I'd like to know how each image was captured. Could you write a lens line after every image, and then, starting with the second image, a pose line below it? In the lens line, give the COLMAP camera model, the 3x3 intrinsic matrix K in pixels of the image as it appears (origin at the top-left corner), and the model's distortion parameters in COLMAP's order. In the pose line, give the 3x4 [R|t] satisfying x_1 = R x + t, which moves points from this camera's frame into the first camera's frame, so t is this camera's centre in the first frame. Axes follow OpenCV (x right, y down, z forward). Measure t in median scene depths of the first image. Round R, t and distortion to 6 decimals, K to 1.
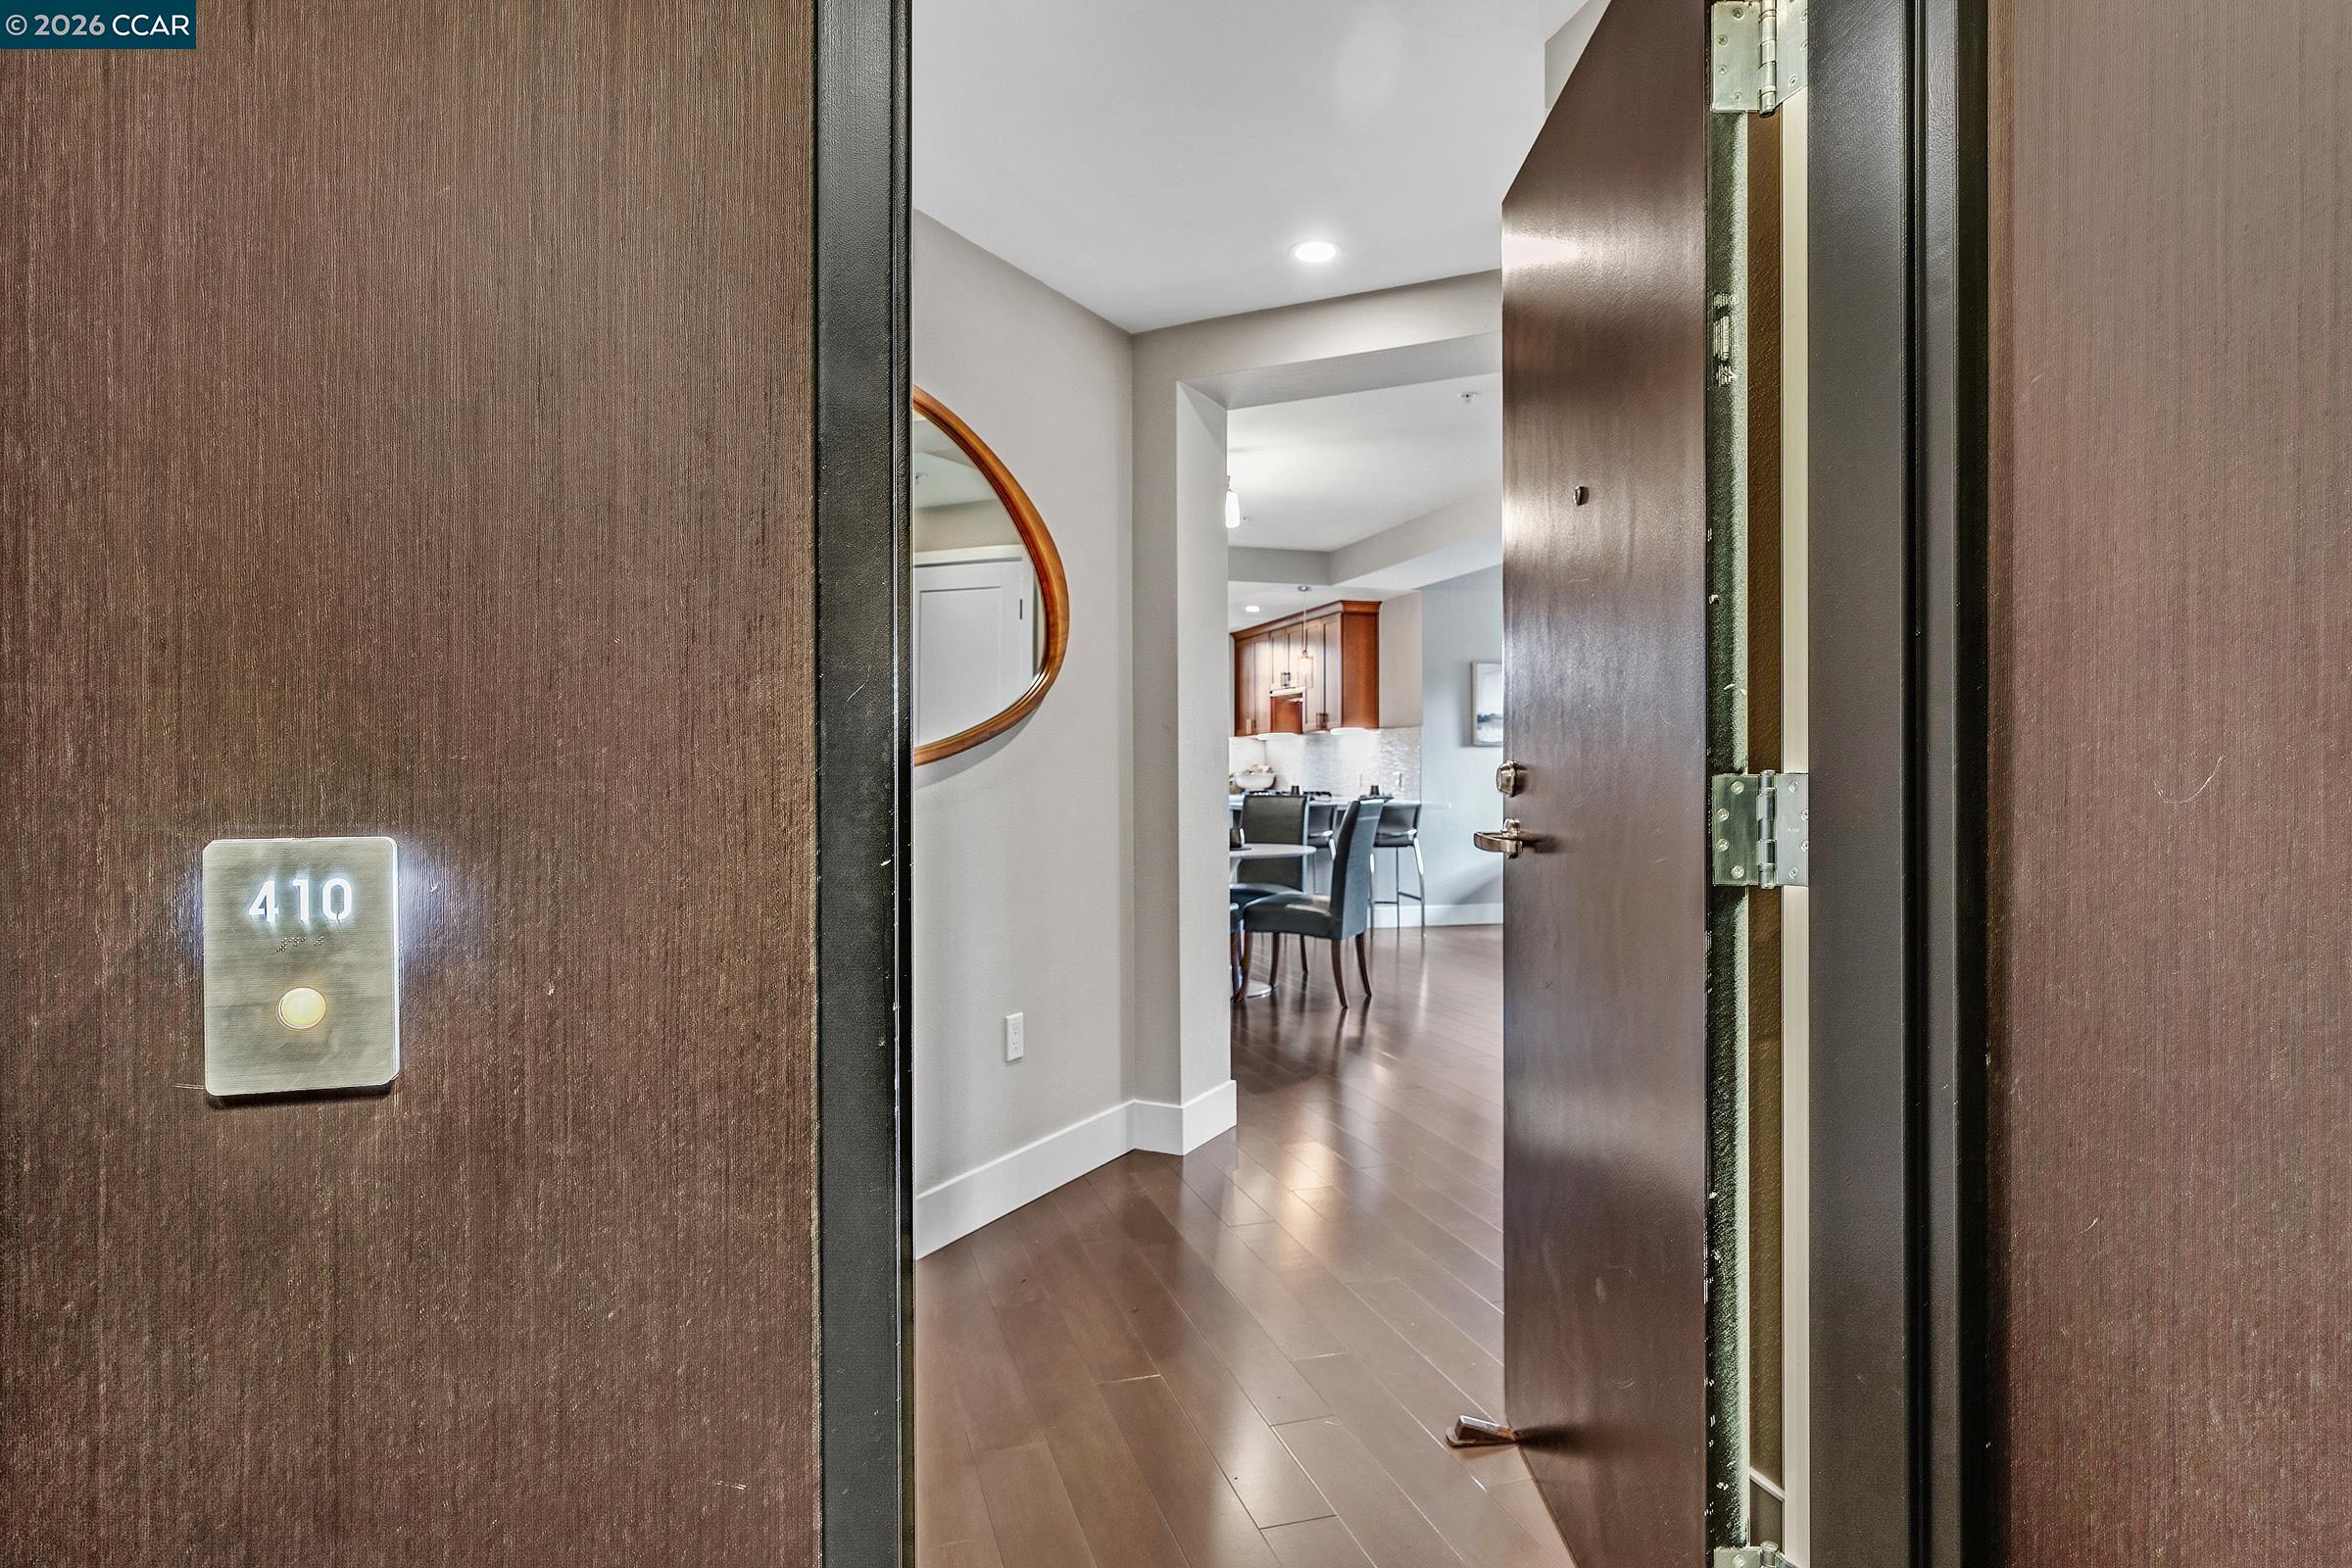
lens RADIAL K [[1363.1, 0, 1176.0], [0, 1363.1, 784.0], [0, 0, 1]] dist [0.001219, 0.001105]
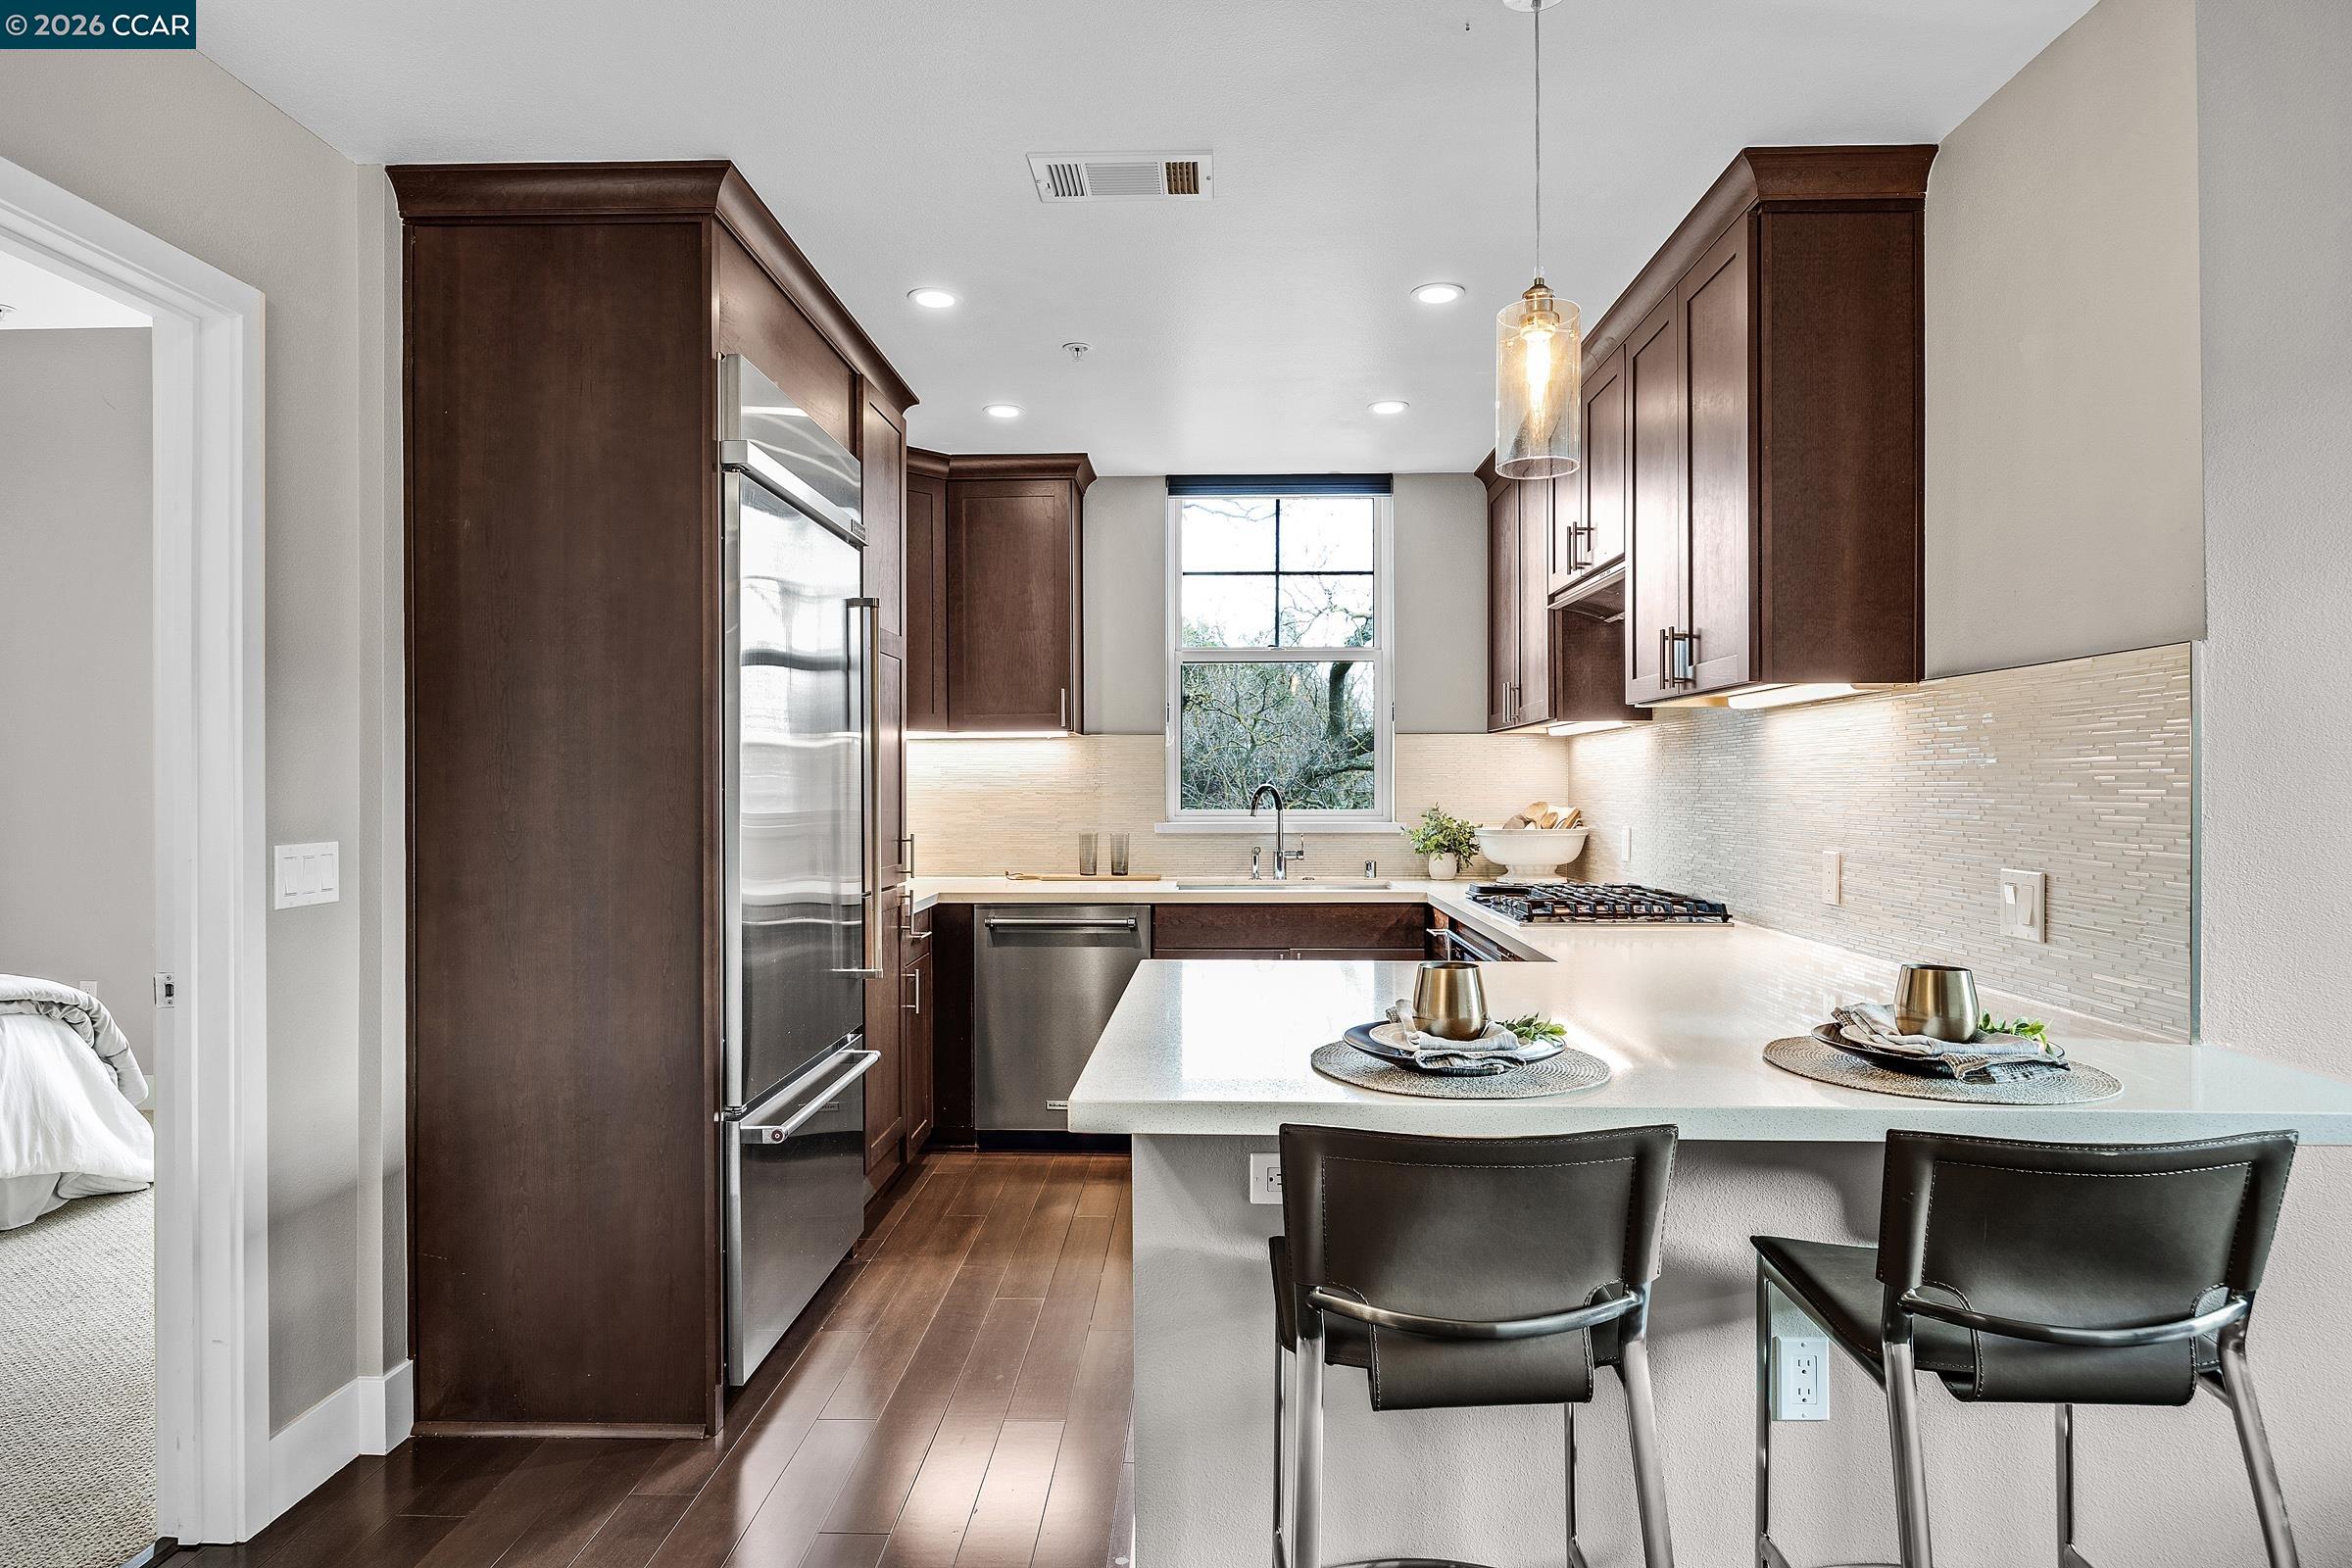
lens RADIAL K [[1363.1, 0, 1176.0], [0, 1363.1, 784.0], [0, 0, 1]] dist [0.001219, 0.001105]
pose [[0.951055, -0.004716, -0.308985, 0.087241], [0.002836, 0.999975, -0.006535, -0.019317], [0.309008, 0.005339, 0.951045, 0.653428]]
